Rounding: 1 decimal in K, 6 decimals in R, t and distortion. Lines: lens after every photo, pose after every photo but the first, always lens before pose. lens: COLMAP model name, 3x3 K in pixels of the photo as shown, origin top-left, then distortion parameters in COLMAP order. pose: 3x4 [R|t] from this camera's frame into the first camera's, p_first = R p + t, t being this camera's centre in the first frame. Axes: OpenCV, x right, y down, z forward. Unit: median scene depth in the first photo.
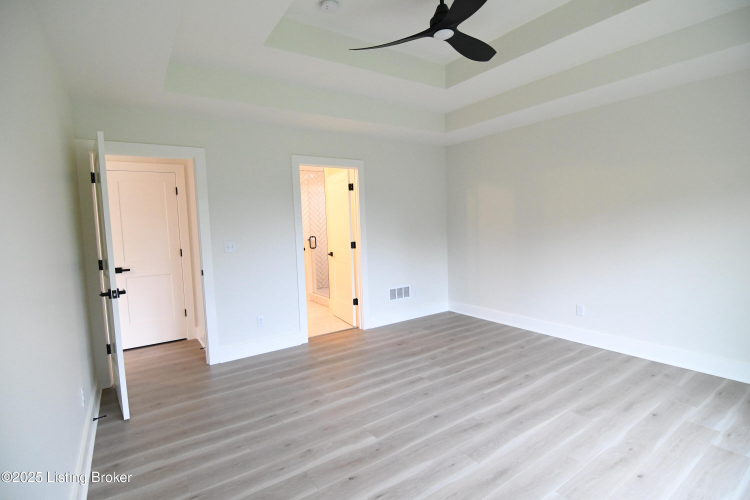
lens RADIAL K [[364.5, 0, 372.4], [0, 364.5, 251.2], [0, 0, 1]] dist [0.002102, -0.016672]
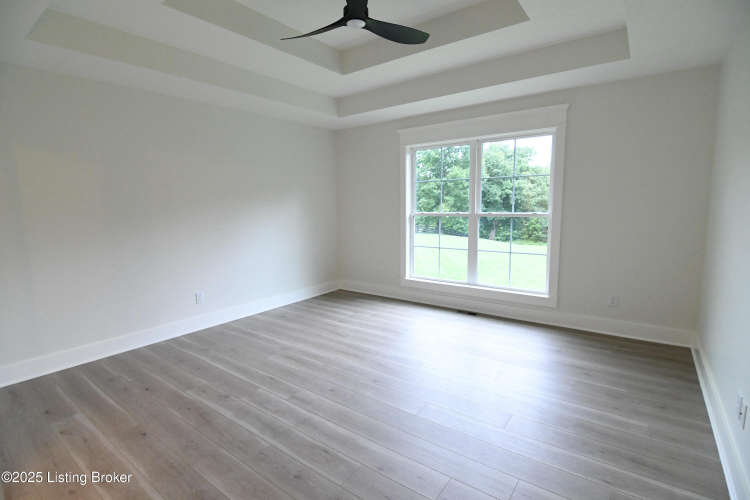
lens RADIAL K [[364.5, 0, 372.4], [0, 364.5, 251.2], [0, 0, 1]] dist [0.002102, -0.016672]
pose [[-0.321570, -0.090237, 0.942576, -0.627551], [0.094503, 0.987420, 0.126771, -0.059523], [-0.942158, 0.129842, -0.308997, 0.979168]]
